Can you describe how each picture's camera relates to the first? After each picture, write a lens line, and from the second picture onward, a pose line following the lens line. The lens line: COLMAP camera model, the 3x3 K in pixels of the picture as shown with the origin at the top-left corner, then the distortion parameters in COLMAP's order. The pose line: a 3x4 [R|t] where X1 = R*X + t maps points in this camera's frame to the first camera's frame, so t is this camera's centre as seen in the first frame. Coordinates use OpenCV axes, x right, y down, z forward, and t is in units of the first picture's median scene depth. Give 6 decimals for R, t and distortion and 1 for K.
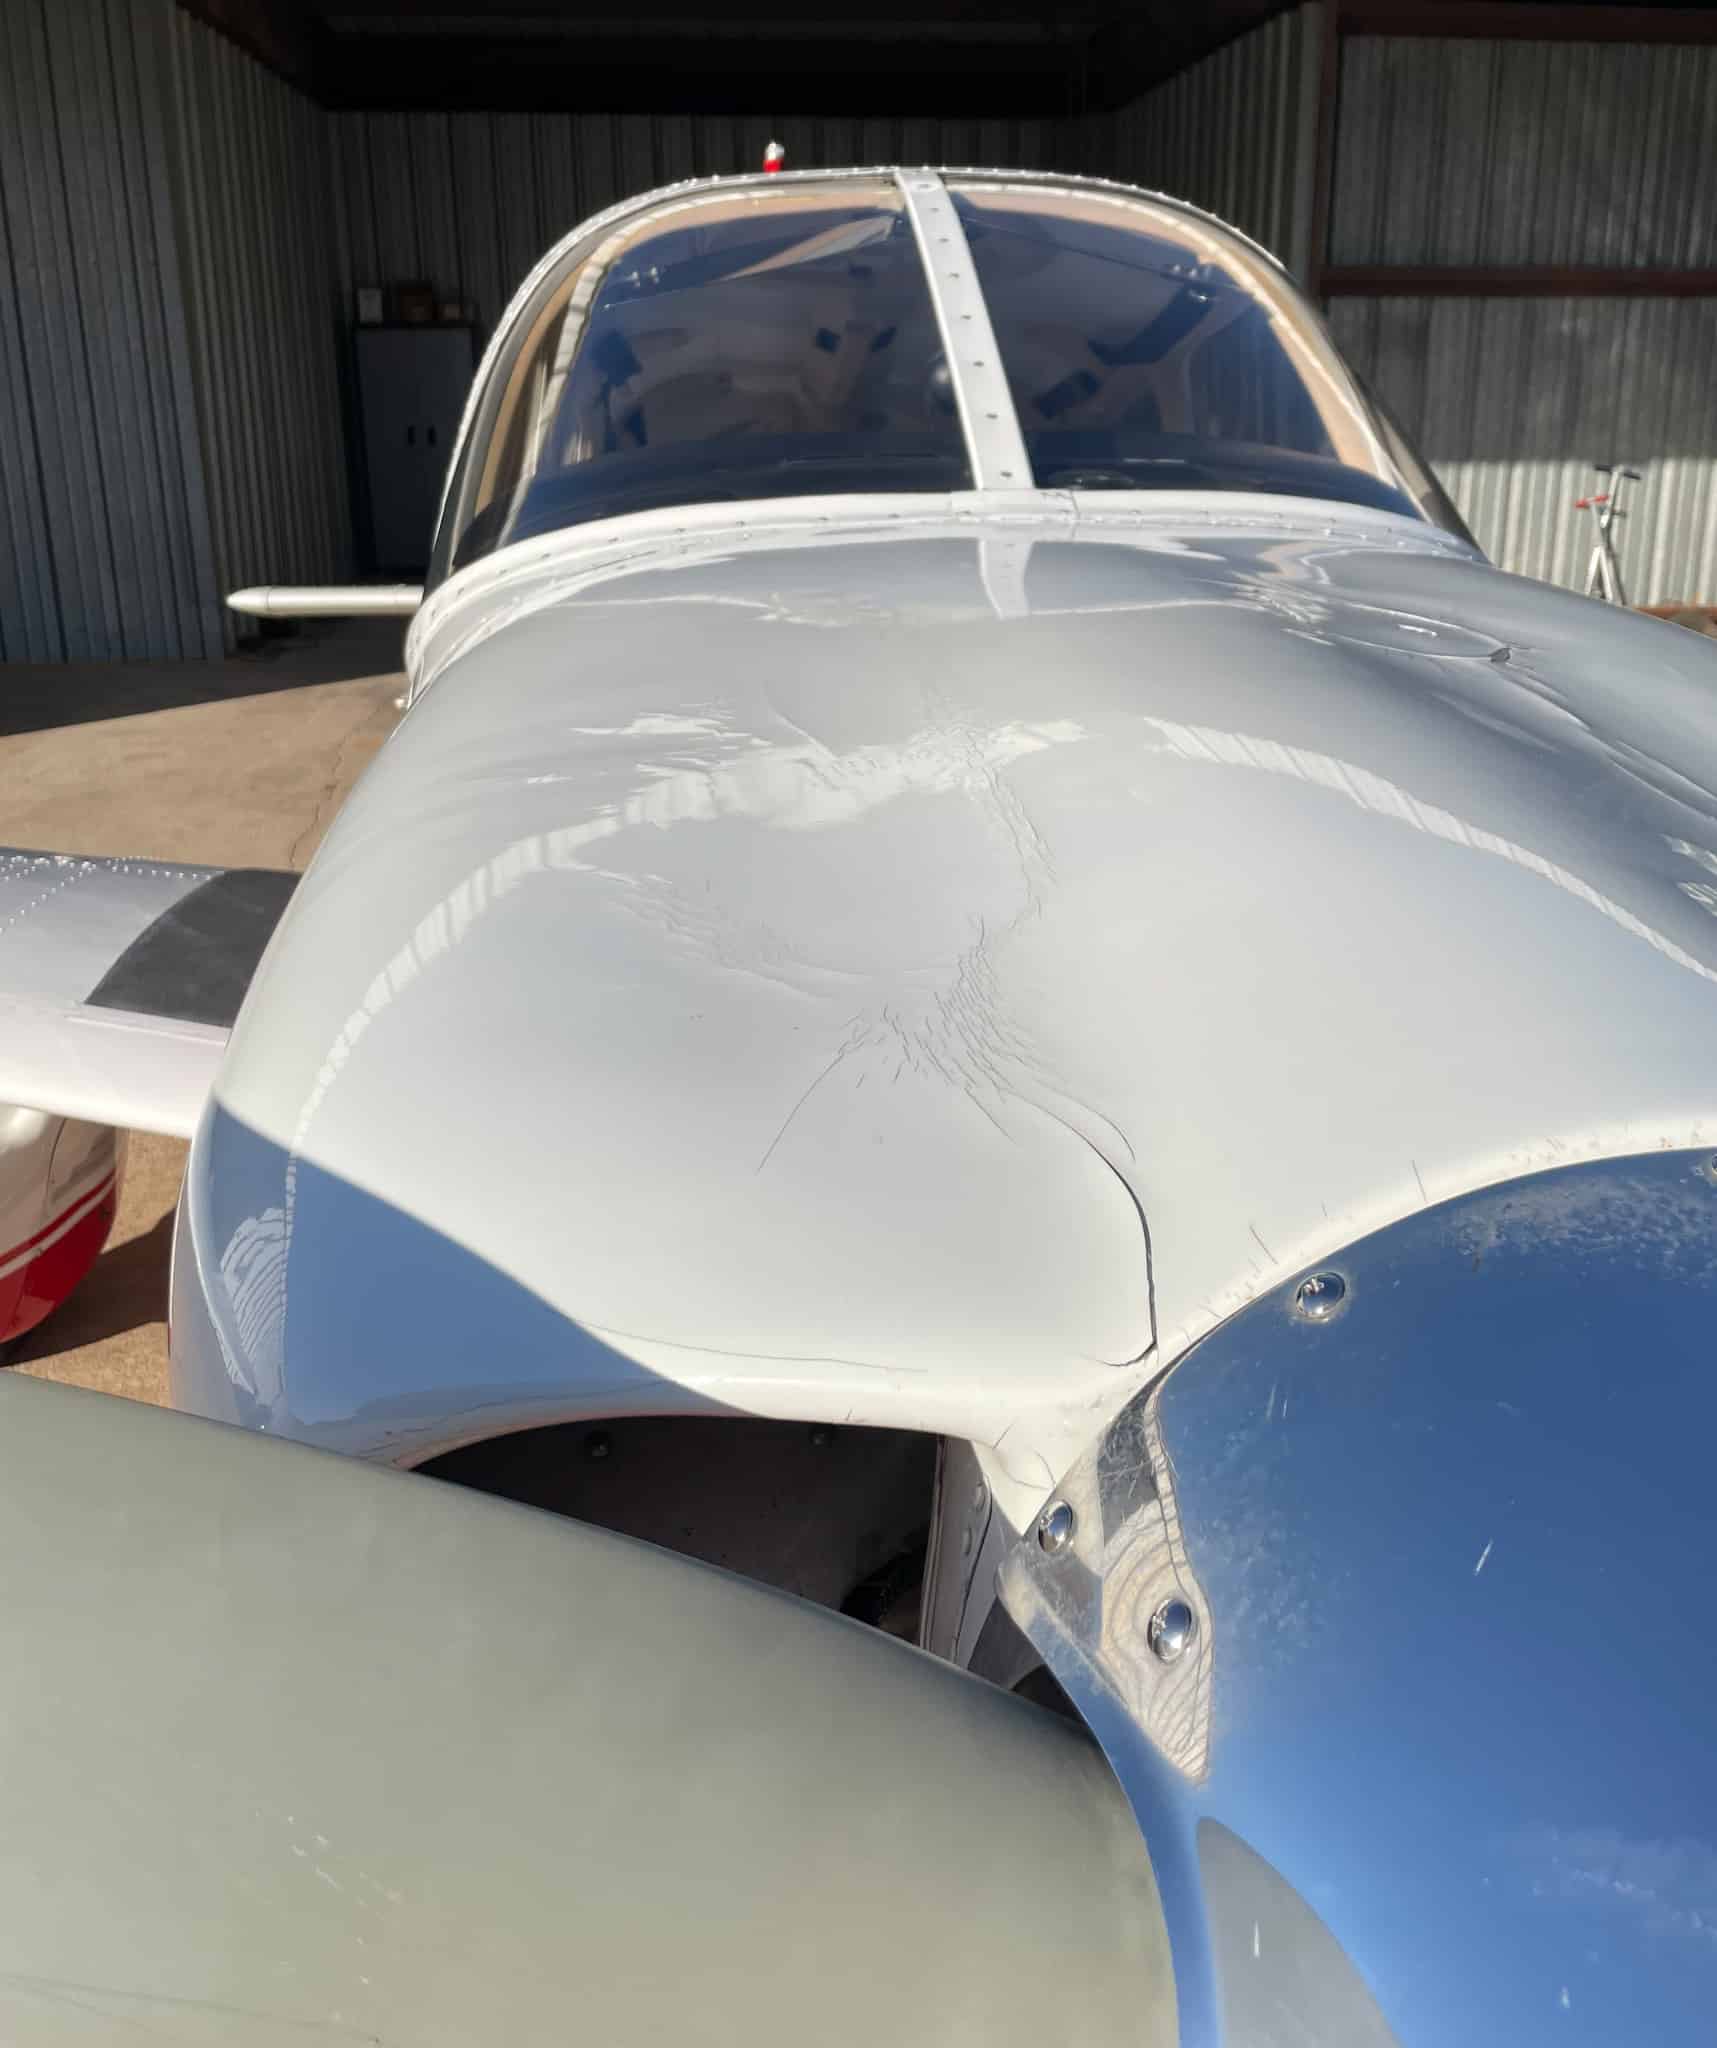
lens RADIAL K [[1829.1, 0, 869.6], [0, 1829.1, 897.5], [0, 0, 1]] dist [0.049577, -0.069939]
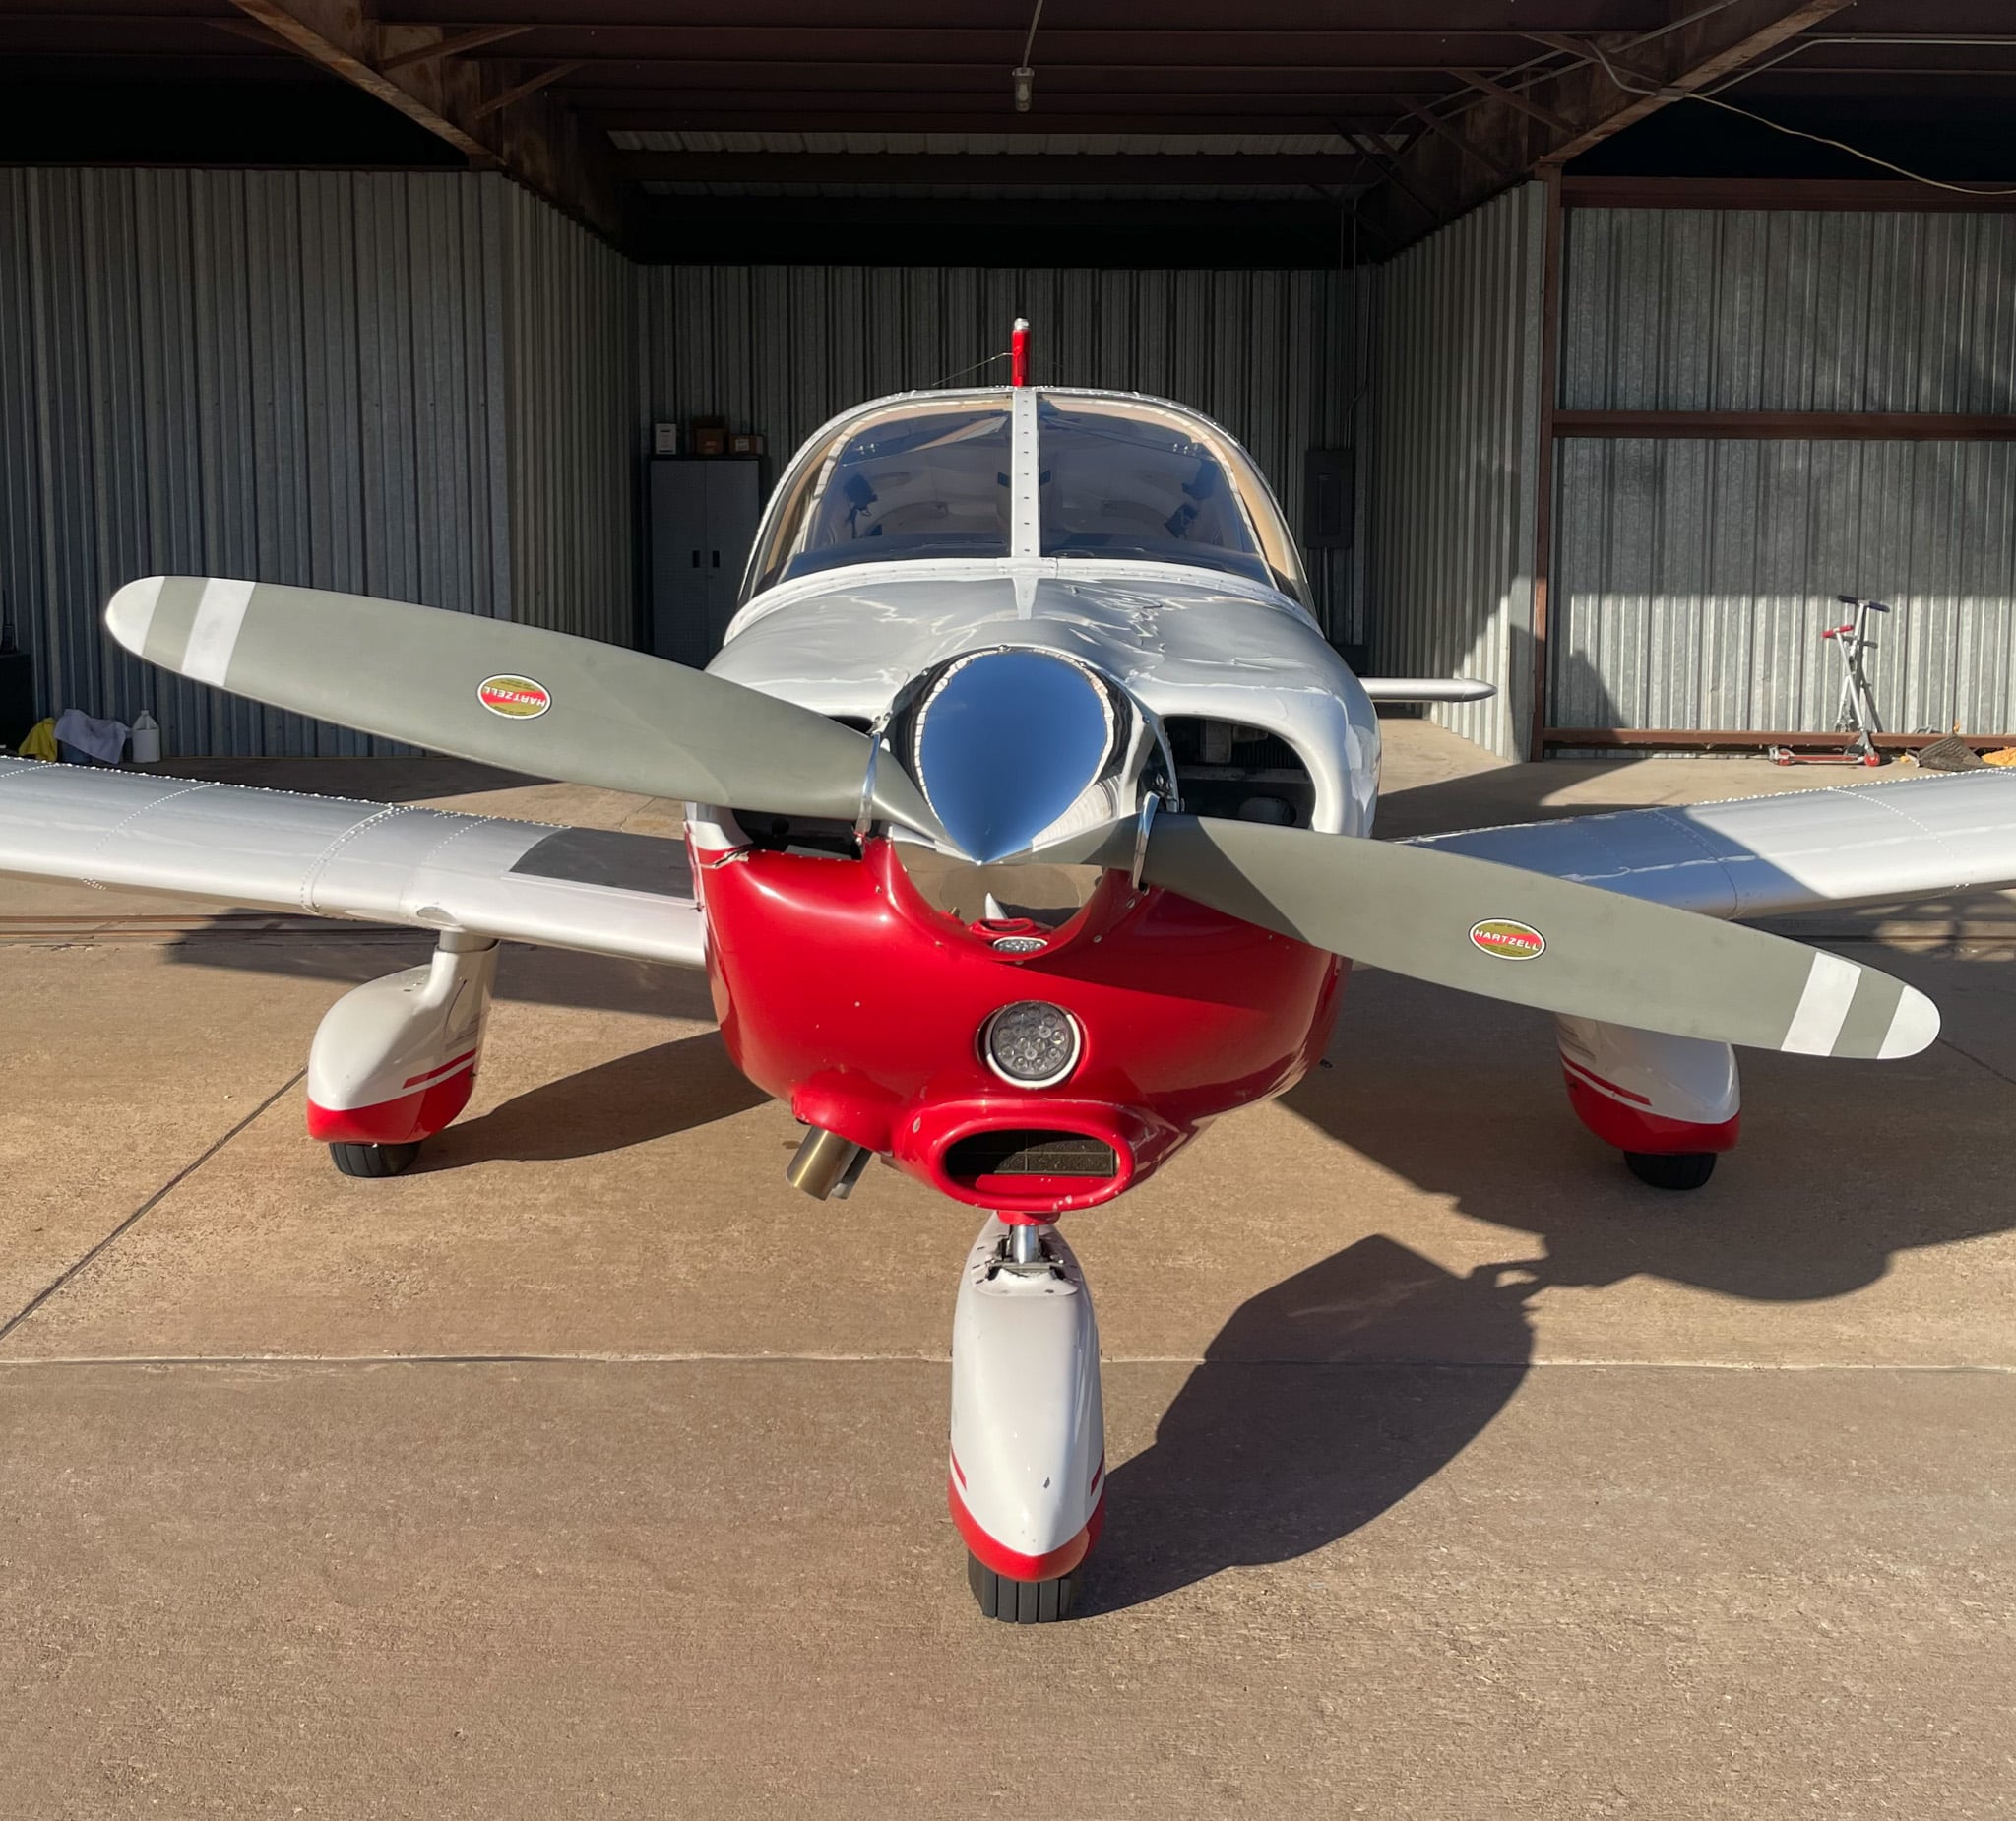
lens RADIAL K [[2175.6, 0, 1011.8], [0, 2175.6, 677.3], [0, 0, 1]] dist [0.127047, -0.243326]
pose [[0.996110, 0.015569, -0.086728, 0.046219], [-0.032371, 0.980099, -0.195853, 0.064873], [0.081953, 0.197899, 0.976790, -0.226828]]
